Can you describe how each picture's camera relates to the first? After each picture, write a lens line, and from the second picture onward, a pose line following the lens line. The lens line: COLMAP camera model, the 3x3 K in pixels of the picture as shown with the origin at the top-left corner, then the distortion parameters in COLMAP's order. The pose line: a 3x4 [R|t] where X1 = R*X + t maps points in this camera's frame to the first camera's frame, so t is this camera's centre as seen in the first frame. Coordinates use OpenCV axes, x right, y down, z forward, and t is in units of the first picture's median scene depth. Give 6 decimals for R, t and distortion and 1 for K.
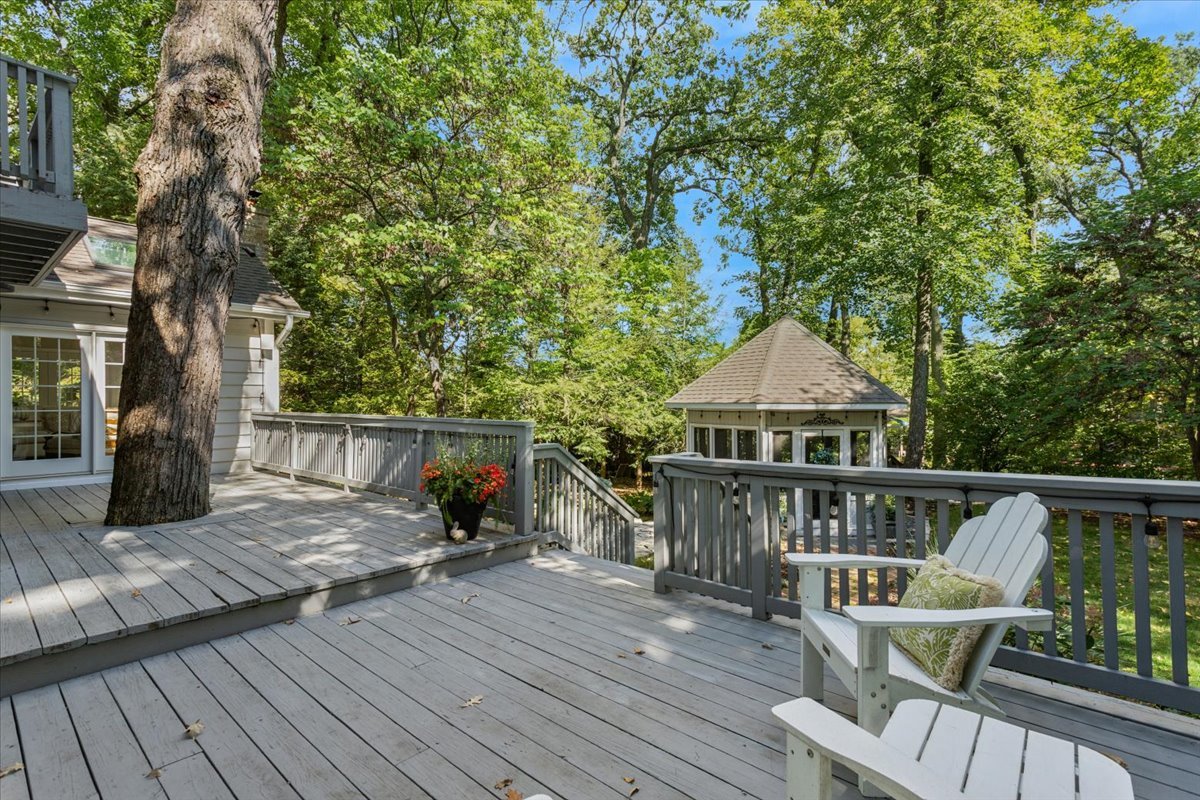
lens RADIAL K [[551.2, 0, 601.6], [0, 551.2, 402.4], [0, 0, 1]] dist [0.001650, -0.000075]
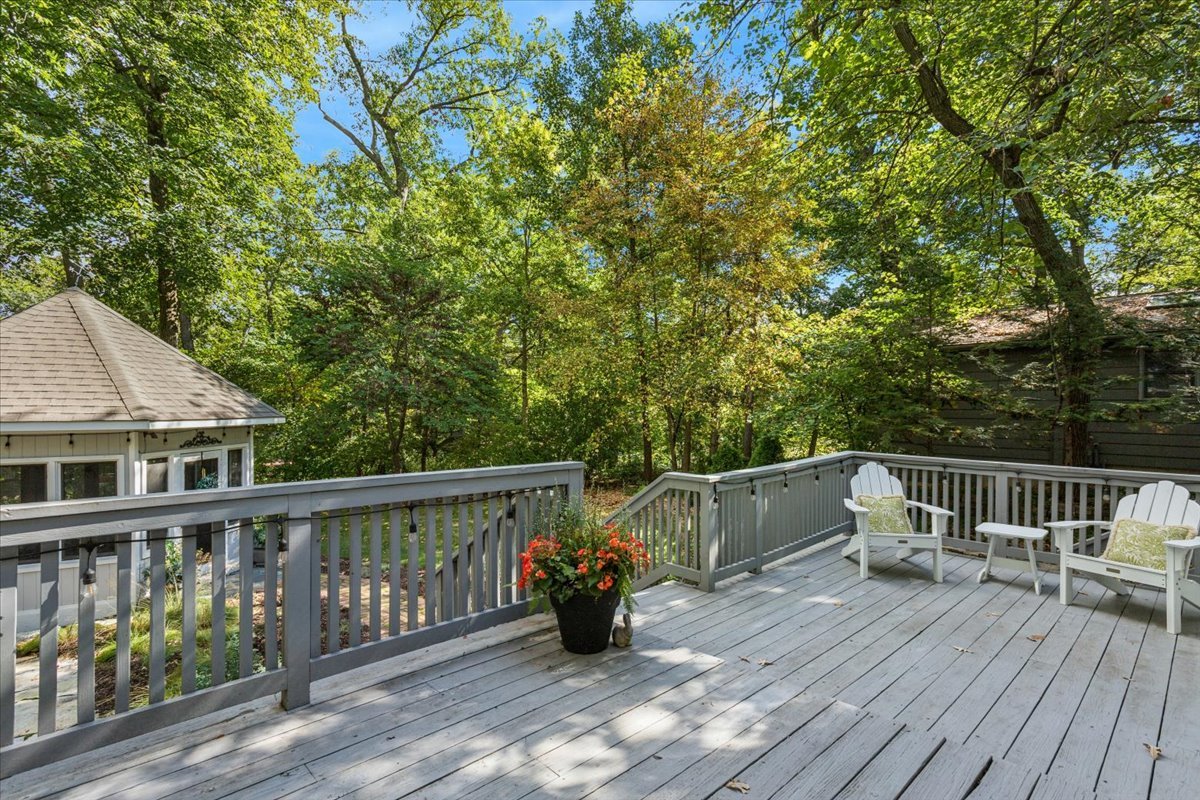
lens RADIAL K [[551.2, 0, 602.5], [0, 551.2, 402.7], [0, 0, 1]] dist [0.001650, -0.000075]
pose [[0.140764, 0.004229, 0.990034, -0.327300], [0.004901, 0.999976, -0.004968, -0.015504], [-0.990031, 0.005552, 0.140740, 0.318365]]
